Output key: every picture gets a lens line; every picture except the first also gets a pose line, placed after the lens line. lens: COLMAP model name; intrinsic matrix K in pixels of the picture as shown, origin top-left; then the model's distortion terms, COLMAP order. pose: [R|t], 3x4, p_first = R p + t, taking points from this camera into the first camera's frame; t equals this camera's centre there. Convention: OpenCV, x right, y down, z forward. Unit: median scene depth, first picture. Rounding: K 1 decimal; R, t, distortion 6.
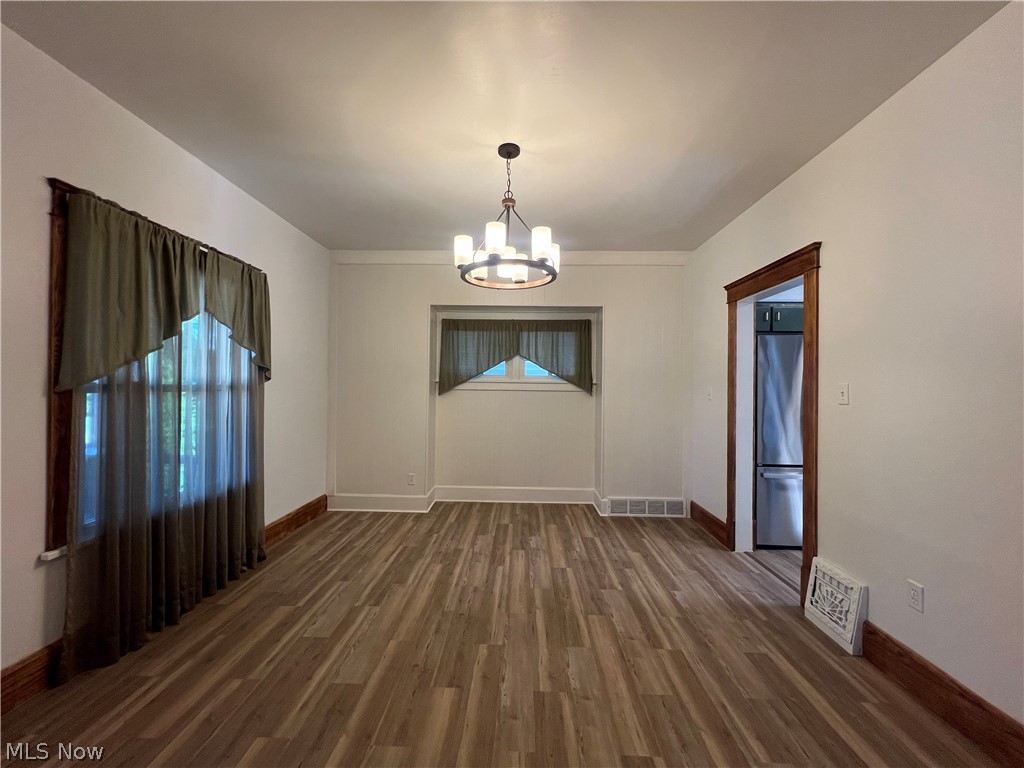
lens RADIAL K [[410.2, 0, 511.9], [0, 410.2, 385.6], [0, 0, 1]] dist [-0.001772, 0.000308]
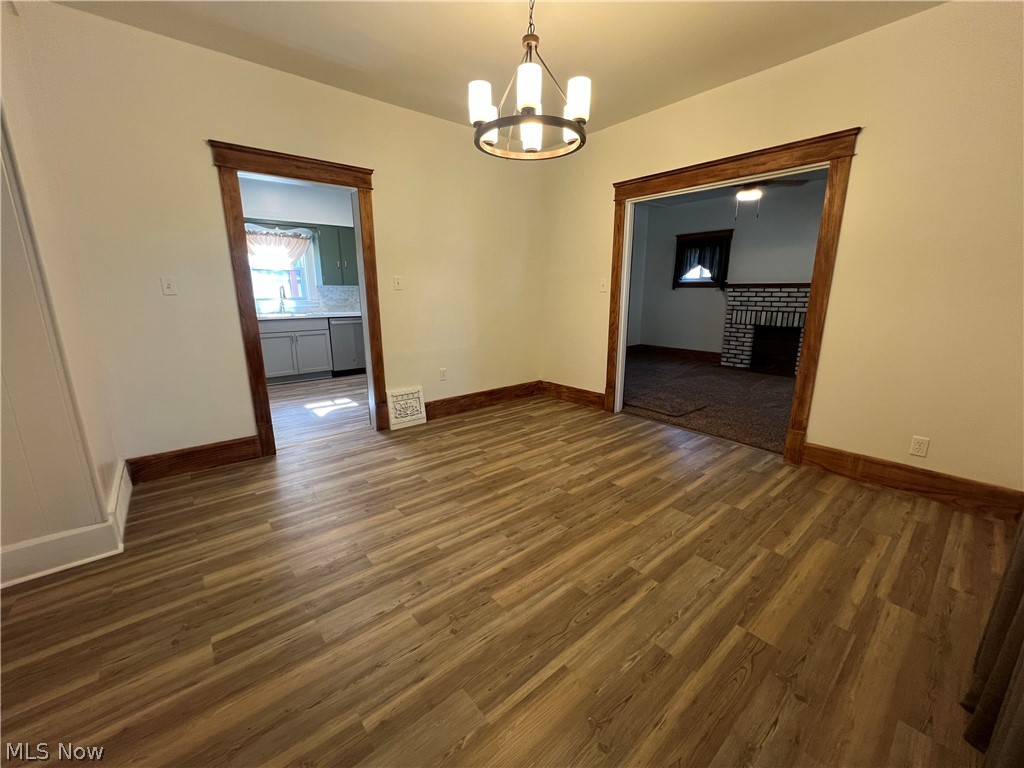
lens RADIAL K [[410.2, 0, 514.1], [0, 410.2, 380.9], [0, 0, 1]] dist [-0.001772, 0.000308]
pose [[-0.668436, -0.170692, 0.723919, -0.685818], [-0.005261, 0.974371, 0.224887, 0.028605], [-0.743751, 0.146514, -0.652202, 1.631468]]
